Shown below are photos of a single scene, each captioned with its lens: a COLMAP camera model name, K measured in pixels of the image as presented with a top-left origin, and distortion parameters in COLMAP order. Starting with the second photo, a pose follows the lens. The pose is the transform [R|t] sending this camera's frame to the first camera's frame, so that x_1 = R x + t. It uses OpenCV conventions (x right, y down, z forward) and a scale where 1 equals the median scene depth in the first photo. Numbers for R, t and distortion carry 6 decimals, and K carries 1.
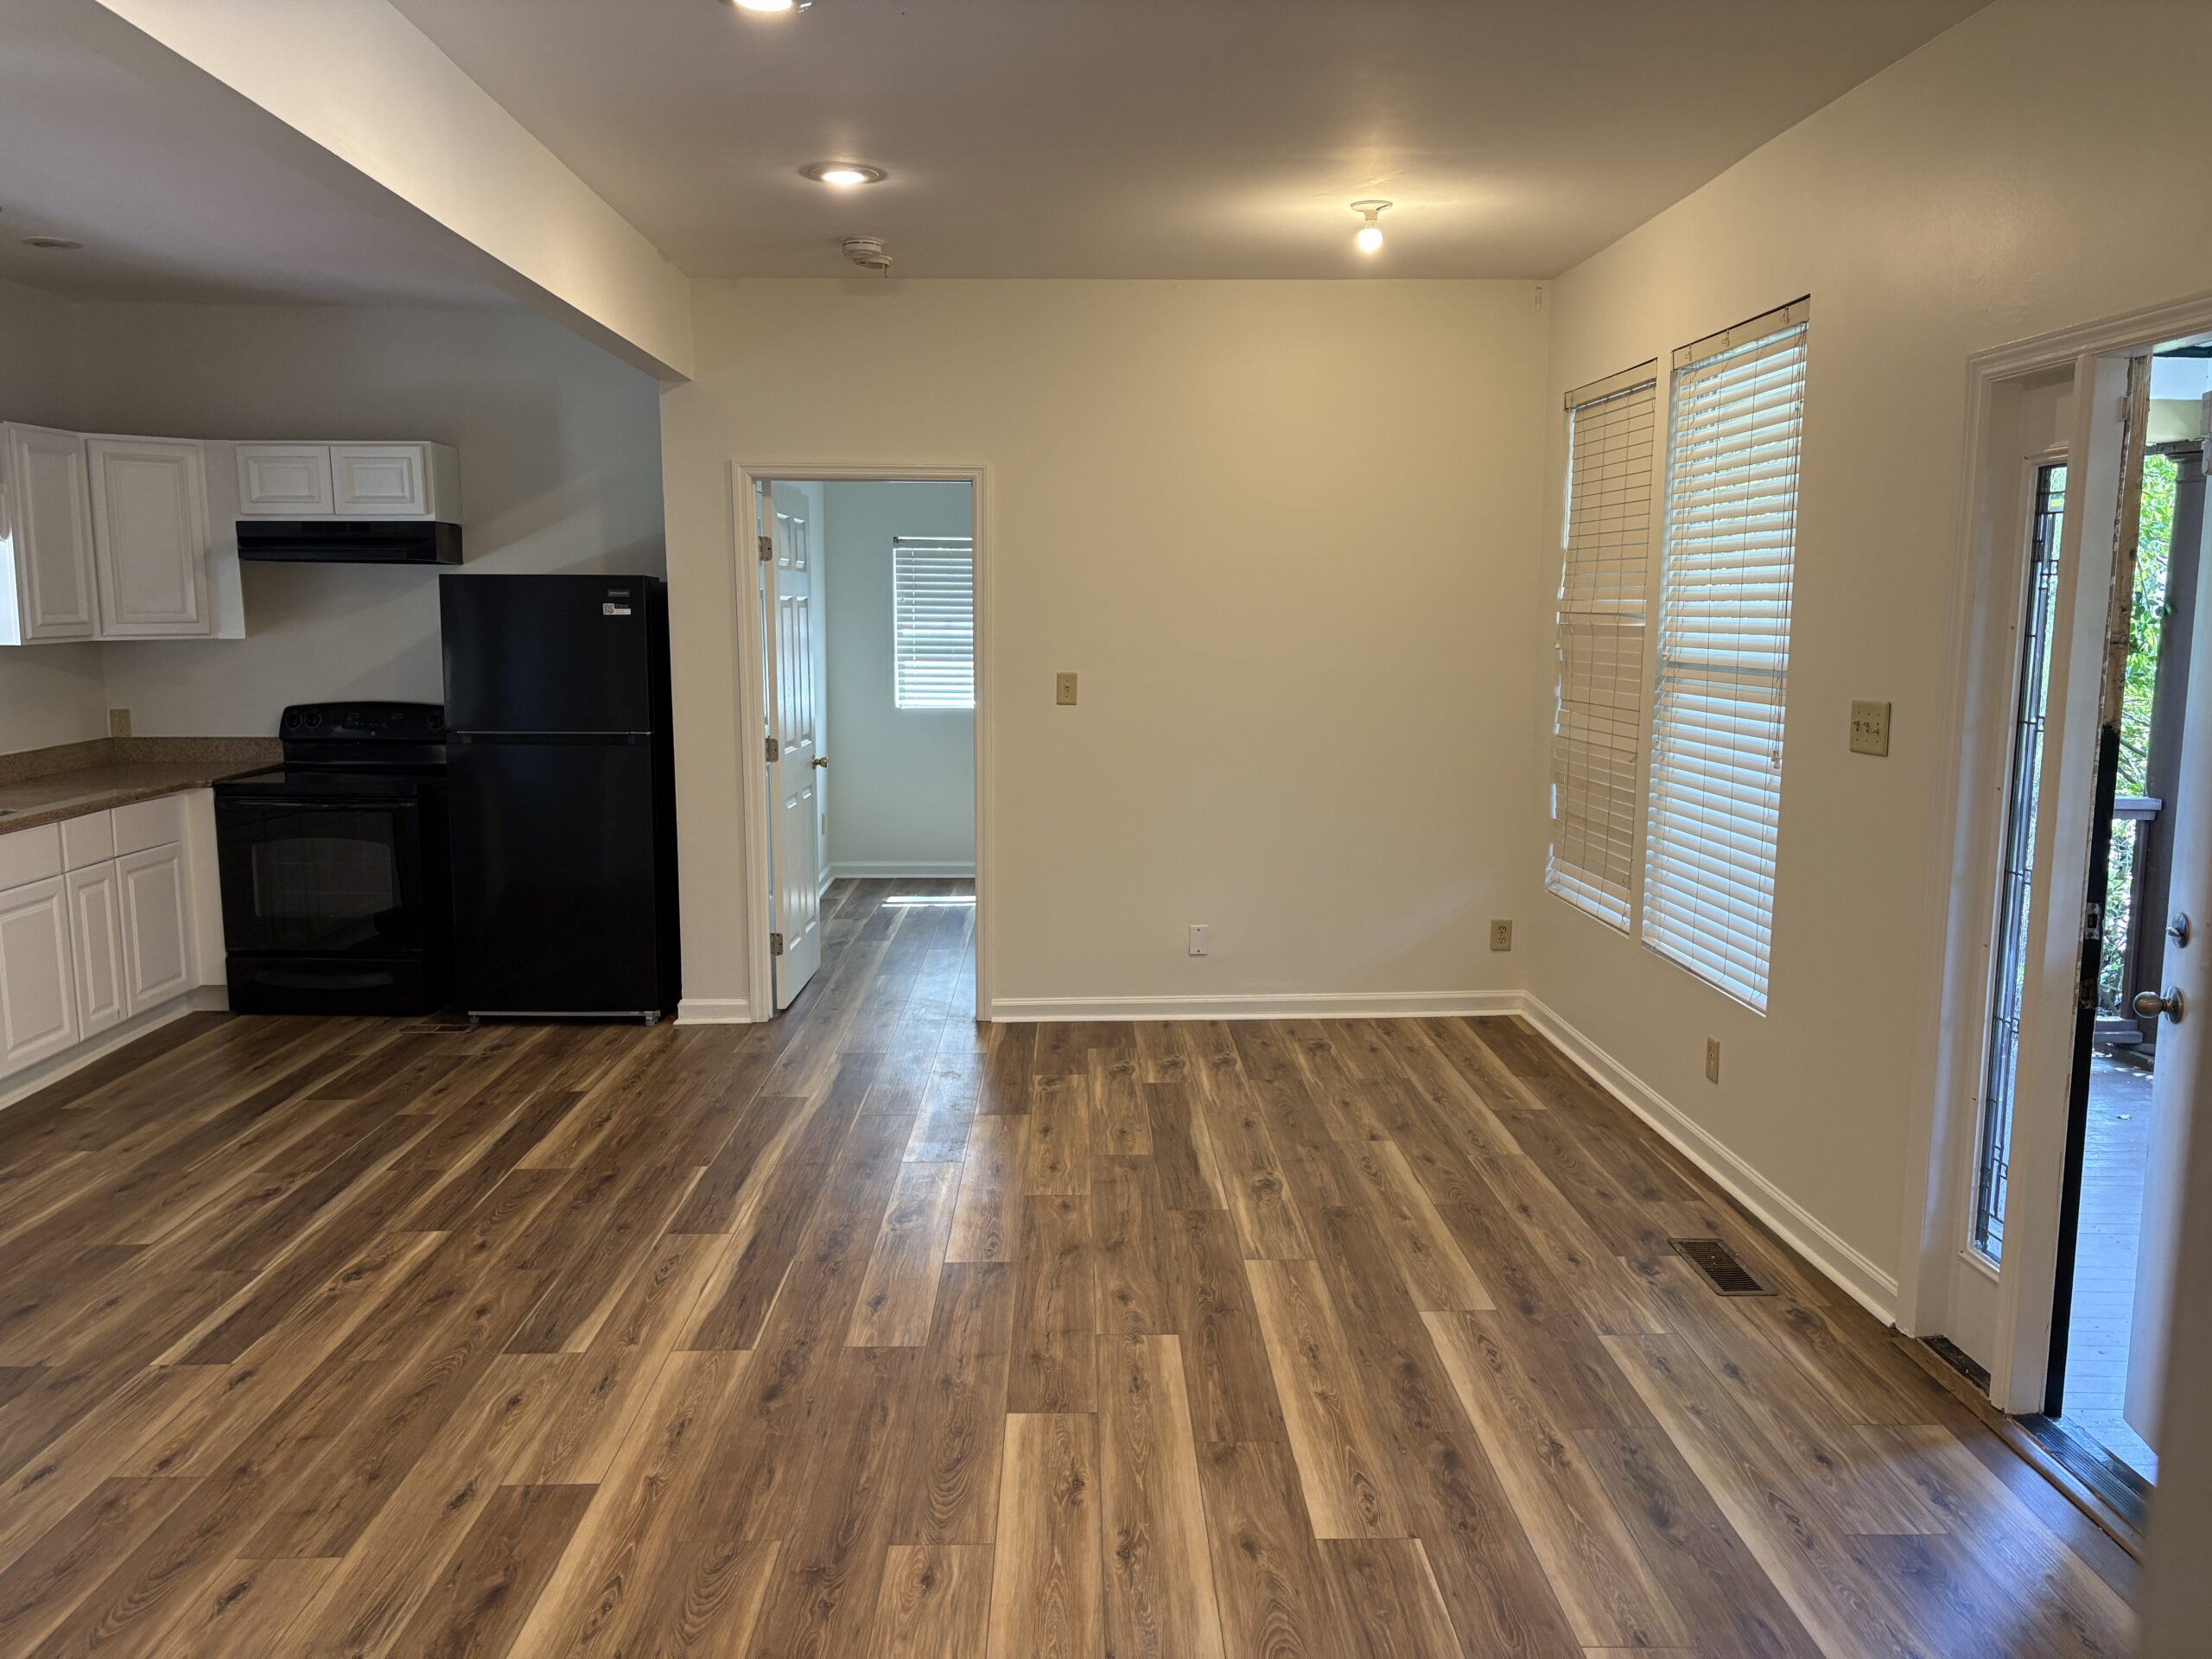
lens RADIAL K [[1673.7, 0, 1106.0], [0, 1673.7, 829.5], [0, 0, 1]] dist [0.044185, -0.001761]
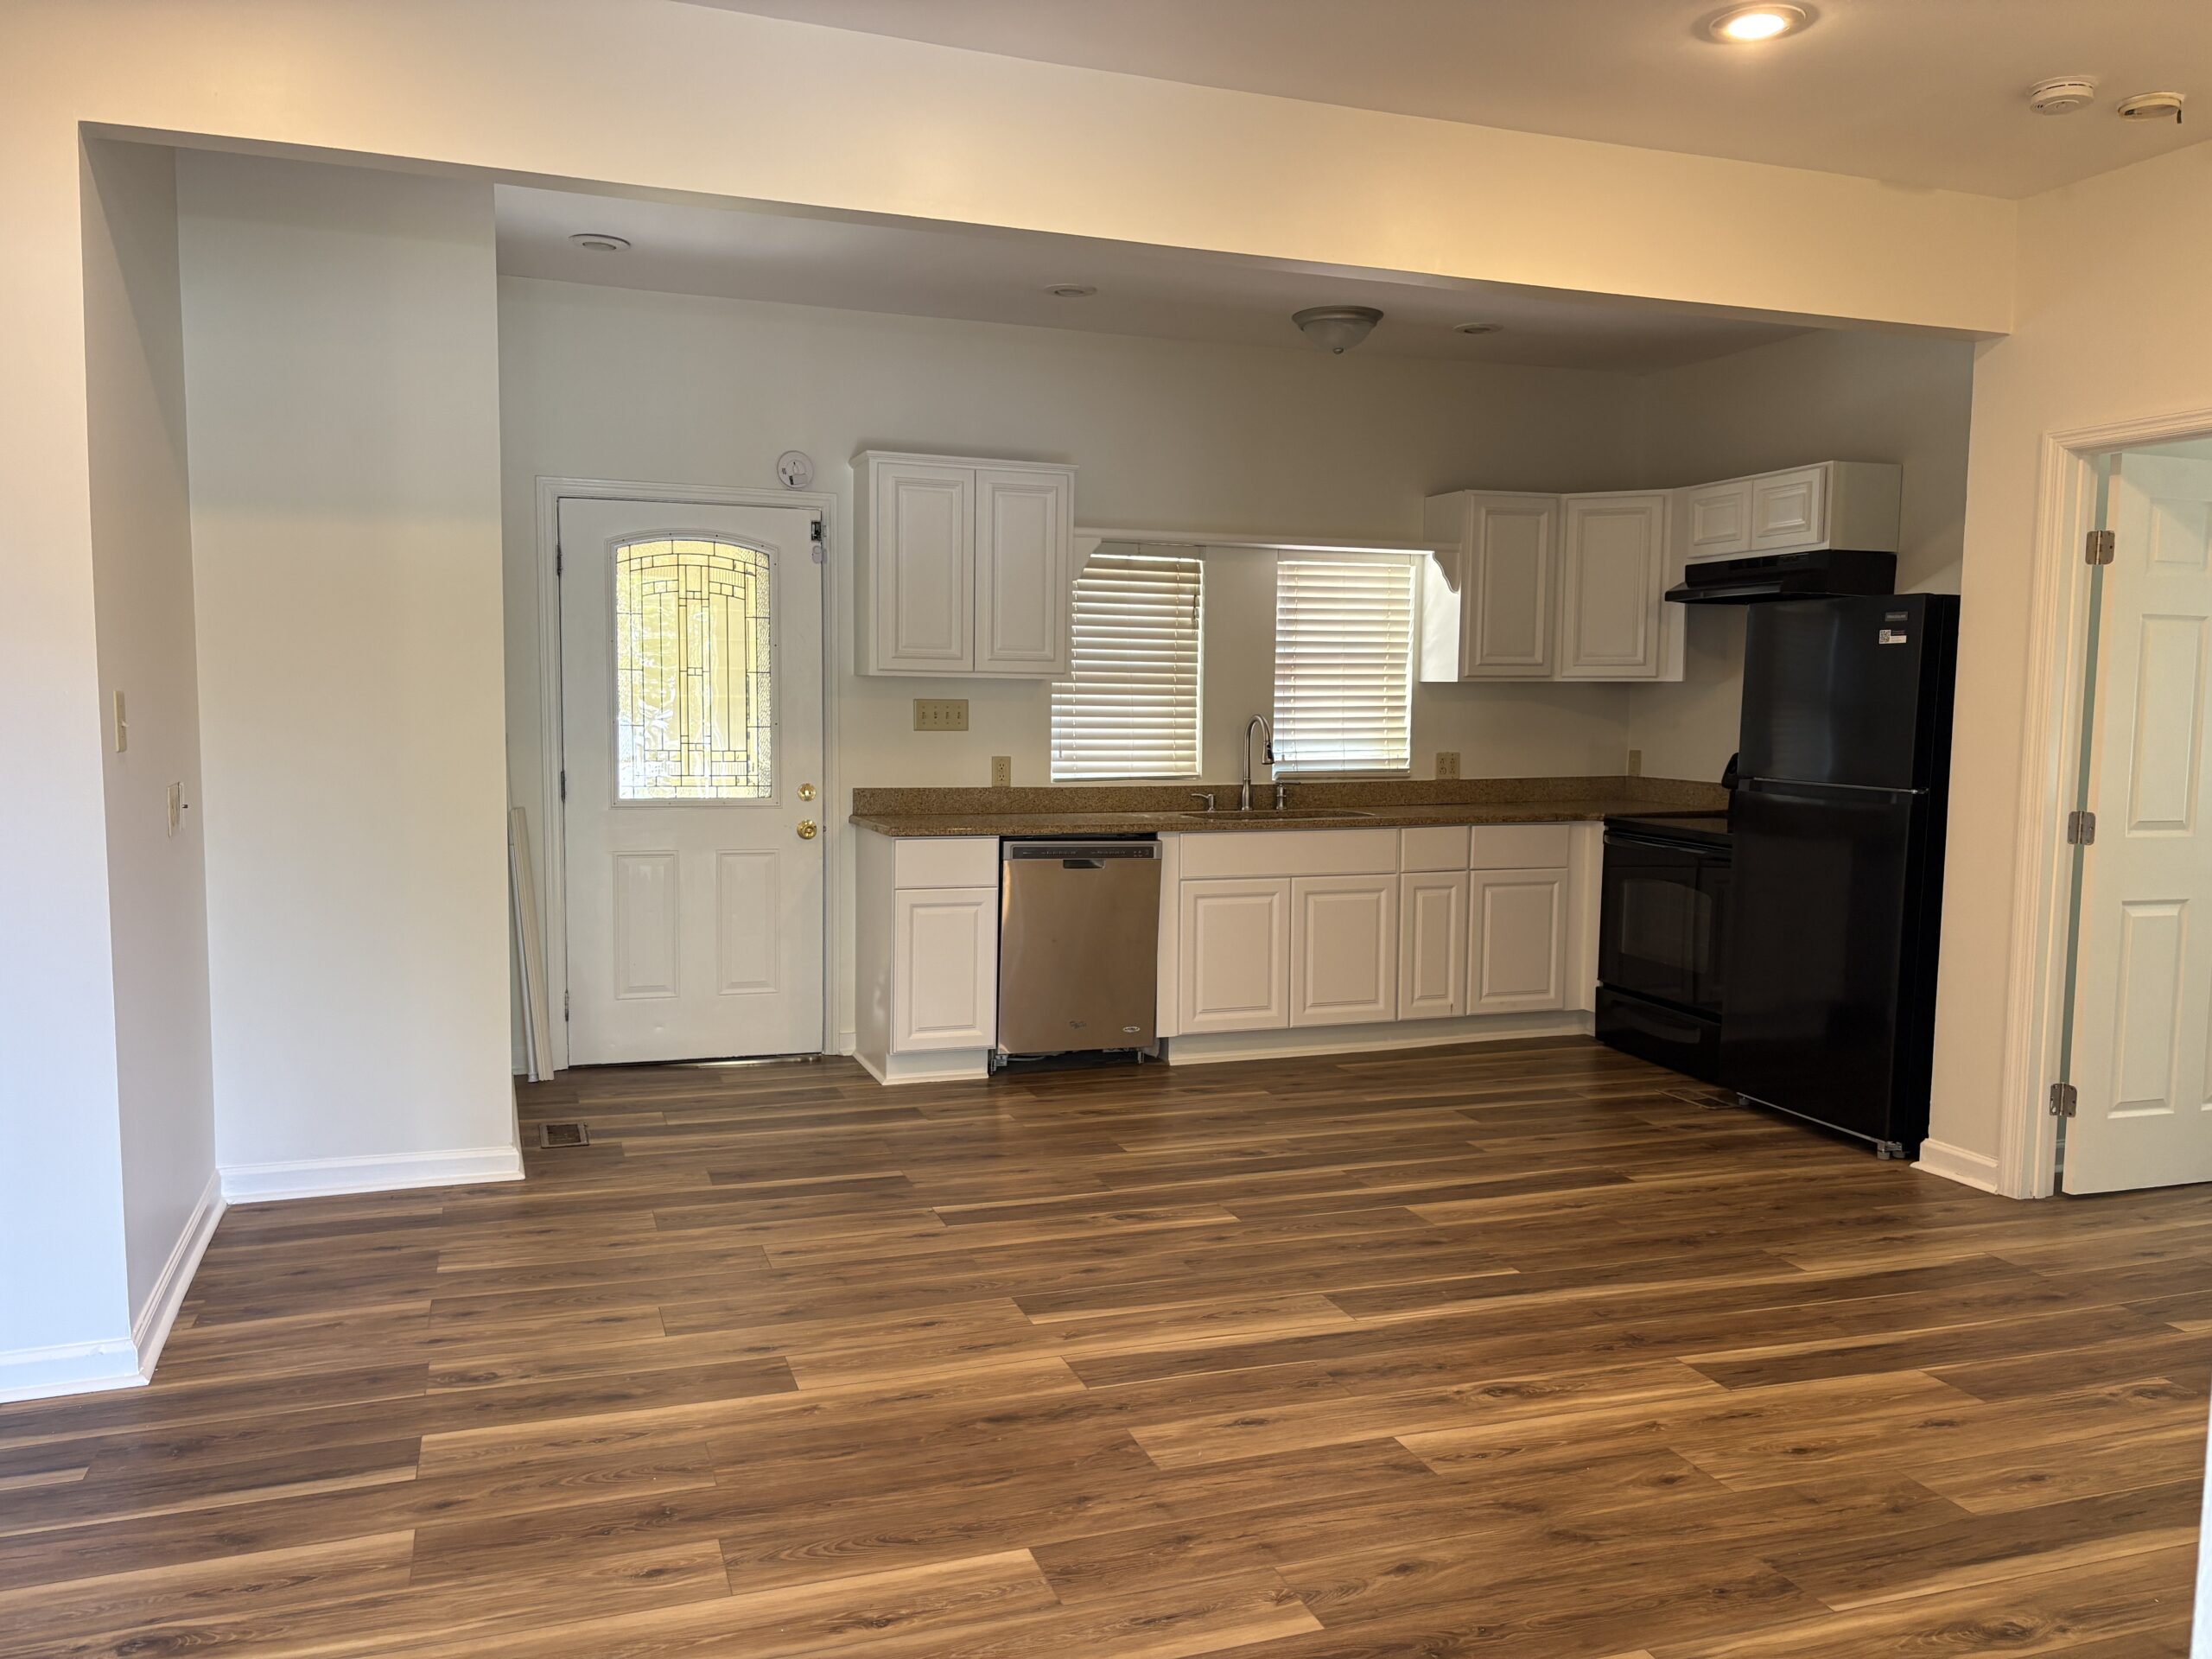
lens RADIAL K [[1698.6, 0, 1106.0], [0, 1698.6, 829.5], [0, 0, 1]] dist [0.038486, -0.005169]
pose [[0.318970, 0.081999, -0.944211, 0.491550], [-0.139525, 0.989458, 0.038794, -0.023734], [0.937438, 0.119367, 0.327048, 0.504874]]
